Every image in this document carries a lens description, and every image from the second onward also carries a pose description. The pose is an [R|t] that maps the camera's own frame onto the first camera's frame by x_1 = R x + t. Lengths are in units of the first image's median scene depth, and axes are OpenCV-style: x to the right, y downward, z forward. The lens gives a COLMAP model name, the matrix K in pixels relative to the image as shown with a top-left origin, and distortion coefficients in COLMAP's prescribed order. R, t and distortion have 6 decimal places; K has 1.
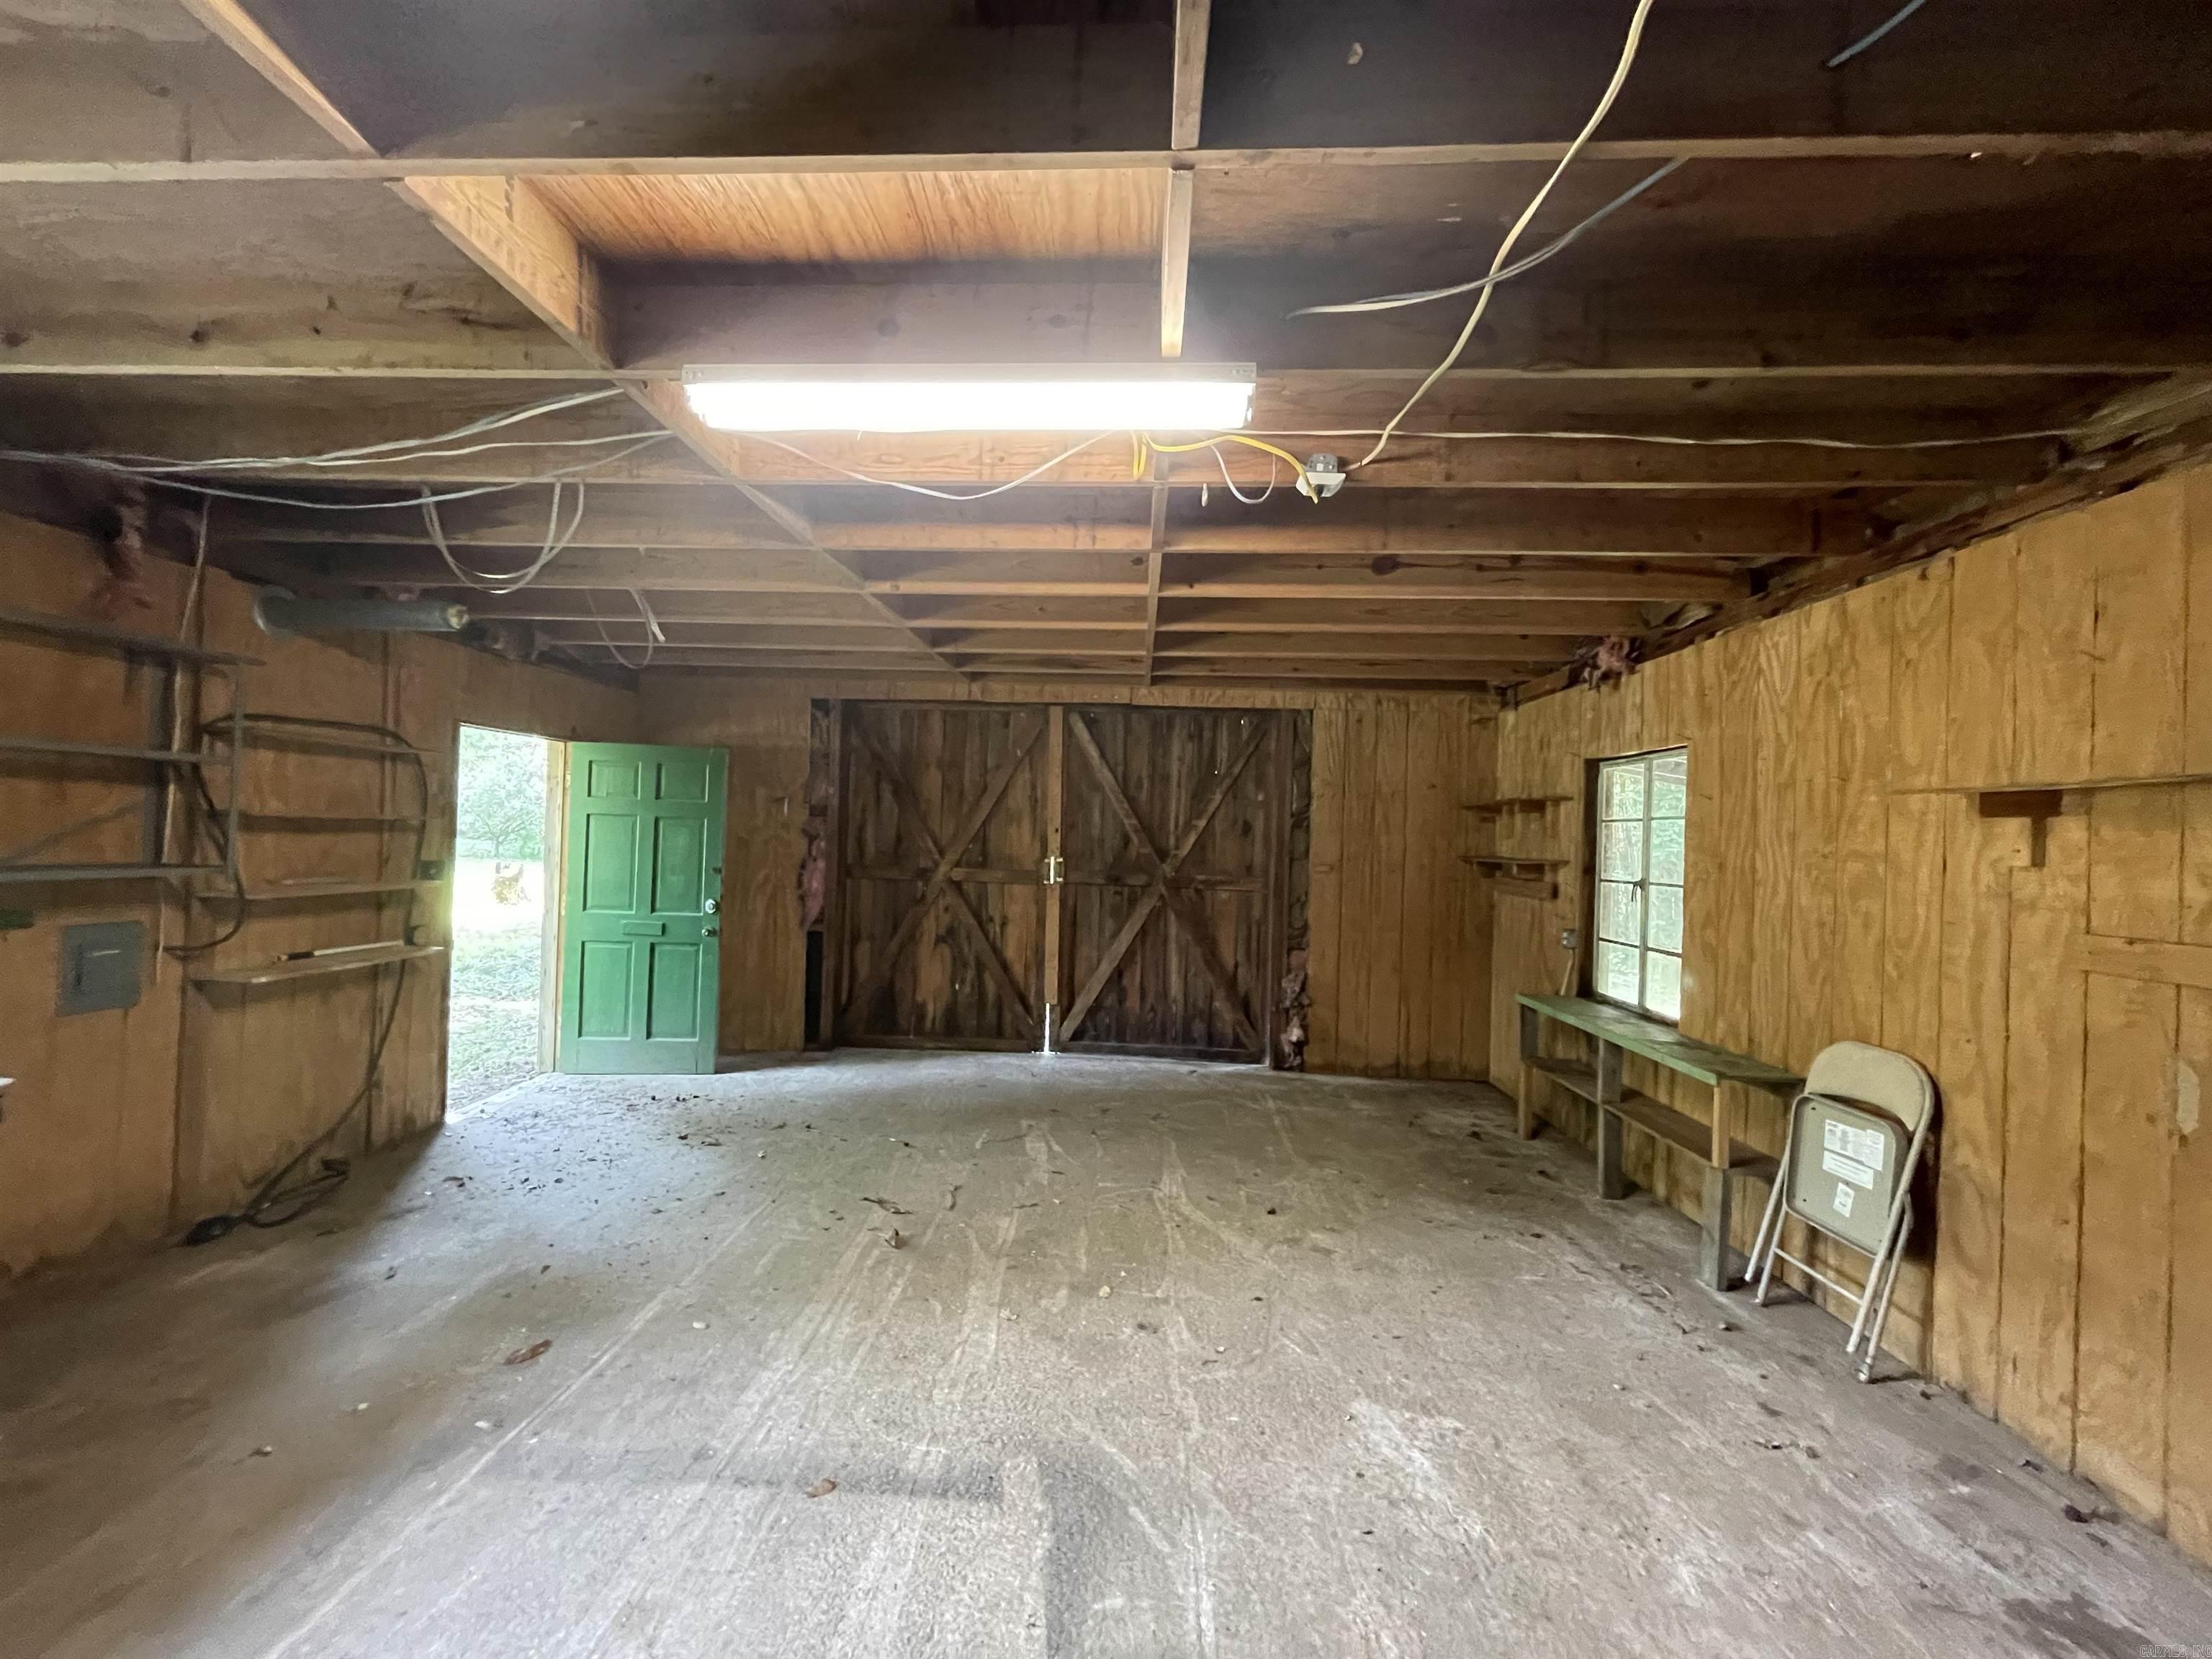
lens RADIAL K [[902.8, 0, 1096.9], [0, 902.8, 825.8], [0, 0, 1]] dist [0.001217, 0.000462]
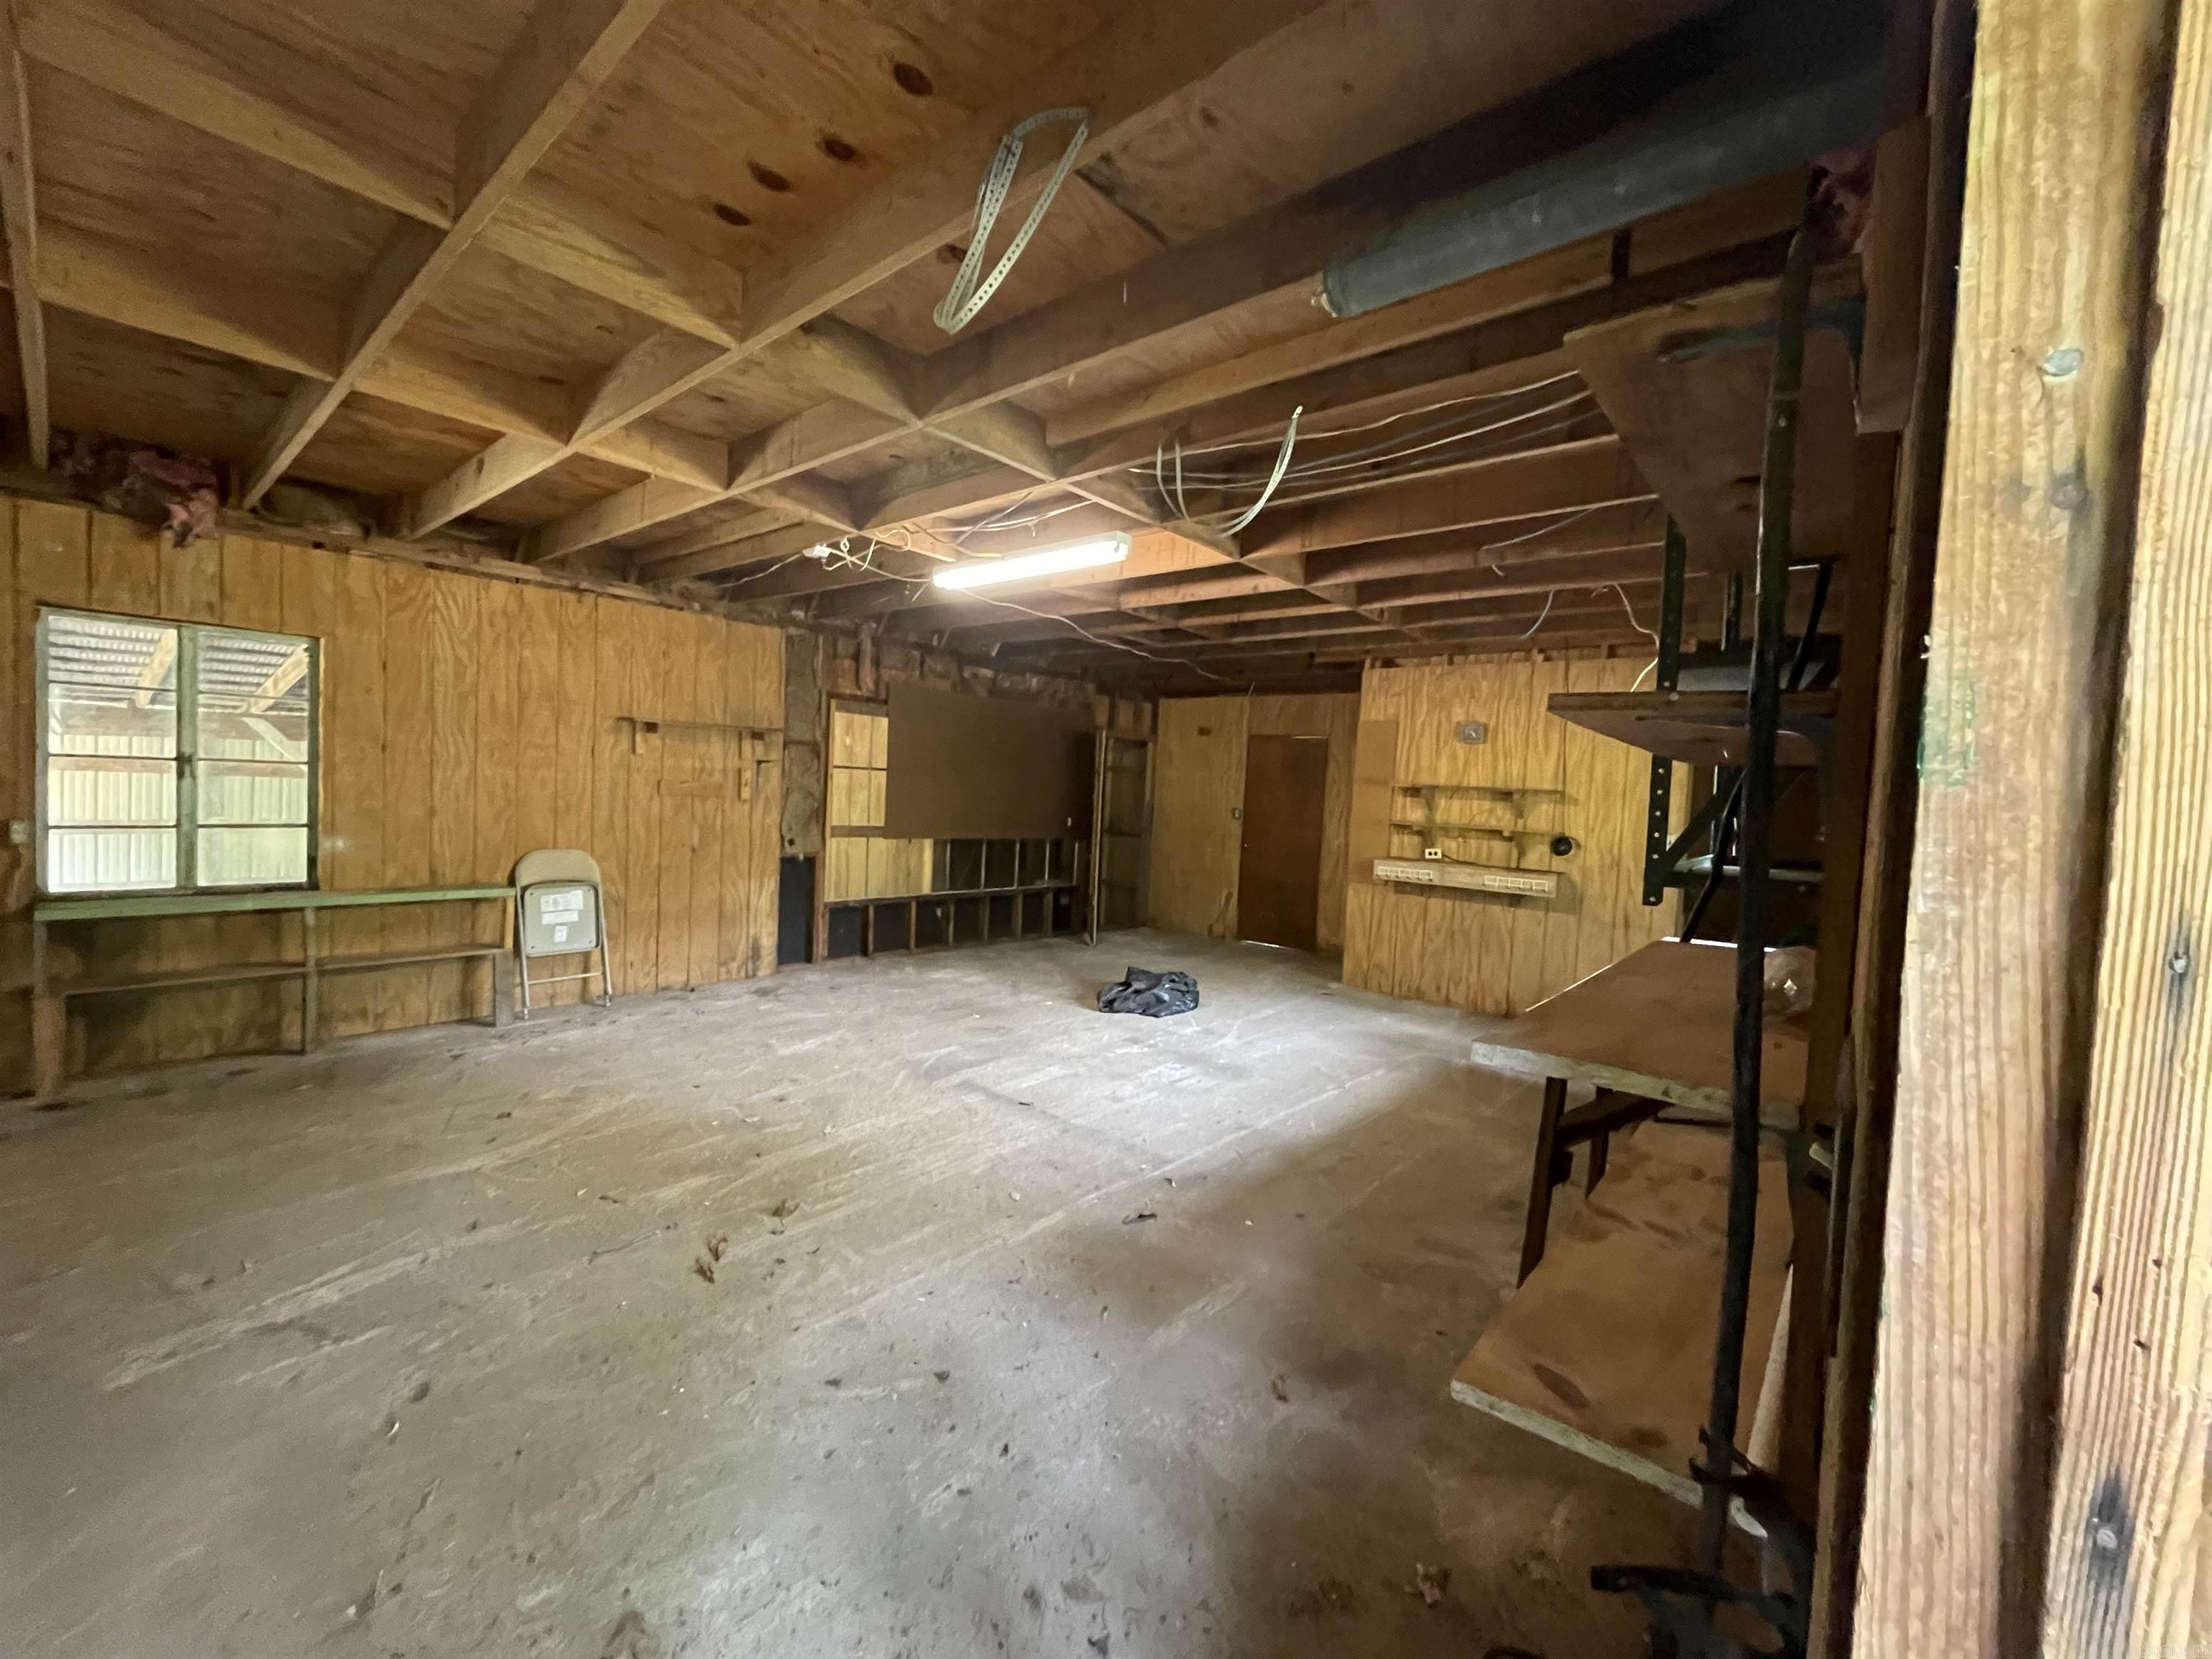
lens RADIAL K [[902.8, 0, 1098.4], [0, 902.8, 833.0], [0, 0, 1]] dist [0.001217, 0.000462]
pose [[-0.784533, -0.093699, 0.612968, -1.133705], [-0.074640, 0.995600, 0.056656, 0.022836], [-0.615579, -0.001304, -0.788074, 1.765328]]
